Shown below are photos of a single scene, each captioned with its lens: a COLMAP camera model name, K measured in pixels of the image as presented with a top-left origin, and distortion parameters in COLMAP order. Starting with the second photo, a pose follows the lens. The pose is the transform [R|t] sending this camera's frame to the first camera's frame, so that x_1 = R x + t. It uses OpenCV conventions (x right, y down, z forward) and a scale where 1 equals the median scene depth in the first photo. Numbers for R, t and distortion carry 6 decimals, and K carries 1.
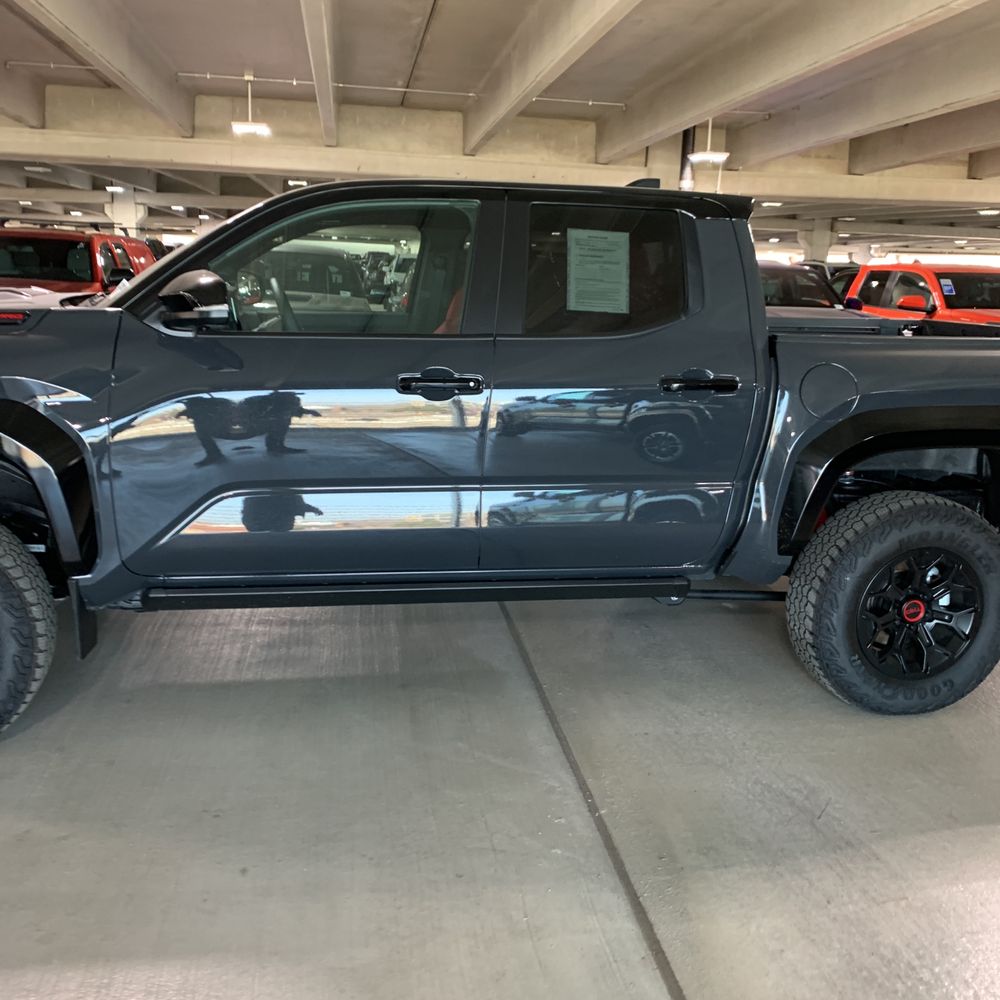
lens RADIAL K [[978.8, 0, 472.3], [0, 978.8, 493.5], [0, 0, 1]] dist [0.008474, 0.000000]
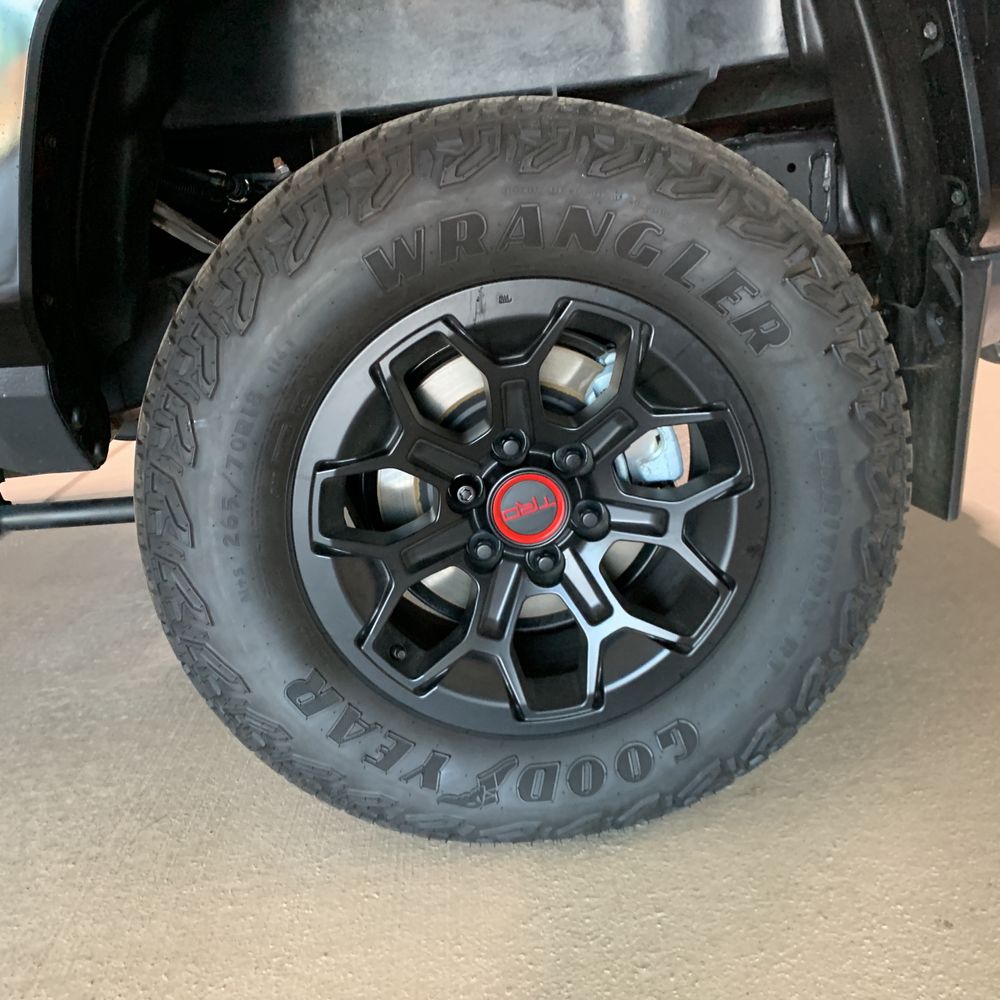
lens RADIAL K [[978.8, 0, 495.6], [0, 978.8, 496.4], [0, 0, 1]] dist [0.008474, 0.000000]
pose [[0.985356, -0.098508, -0.139172, 0.424287], [0.110407, 0.990620, 0.080518, 0.079996], [0.129934, -0.094704, 0.986989, 0.622734]]
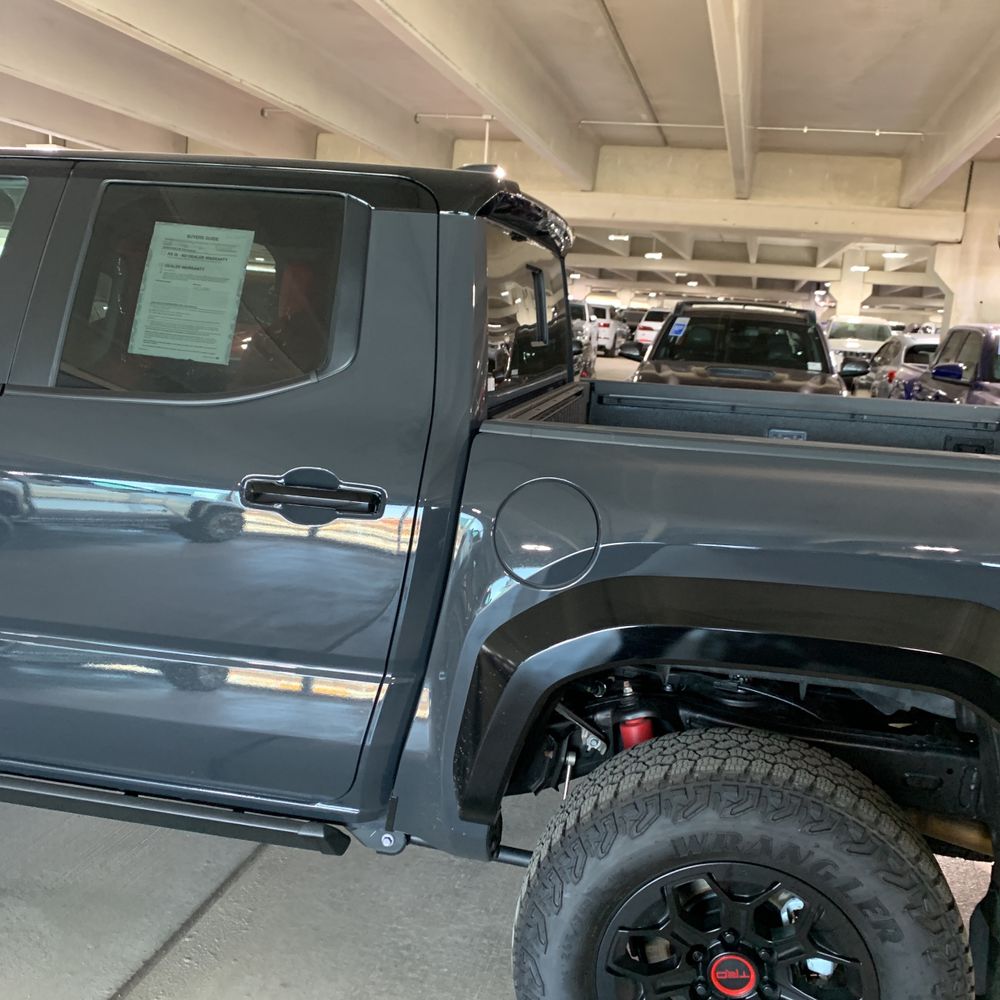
lens RADIAL K [[978.8, 0, 532.5], [0, 978.8, 518.2], [0, 0, 1]] dist [0.008474, 0.000000]
pose [[0.939717, 0.096350, -0.328098, 0.437231], [-0.108558, 0.993908, -0.019051, -0.083182], [0.324264, 0.053520, 0.944451, 0.418999]]
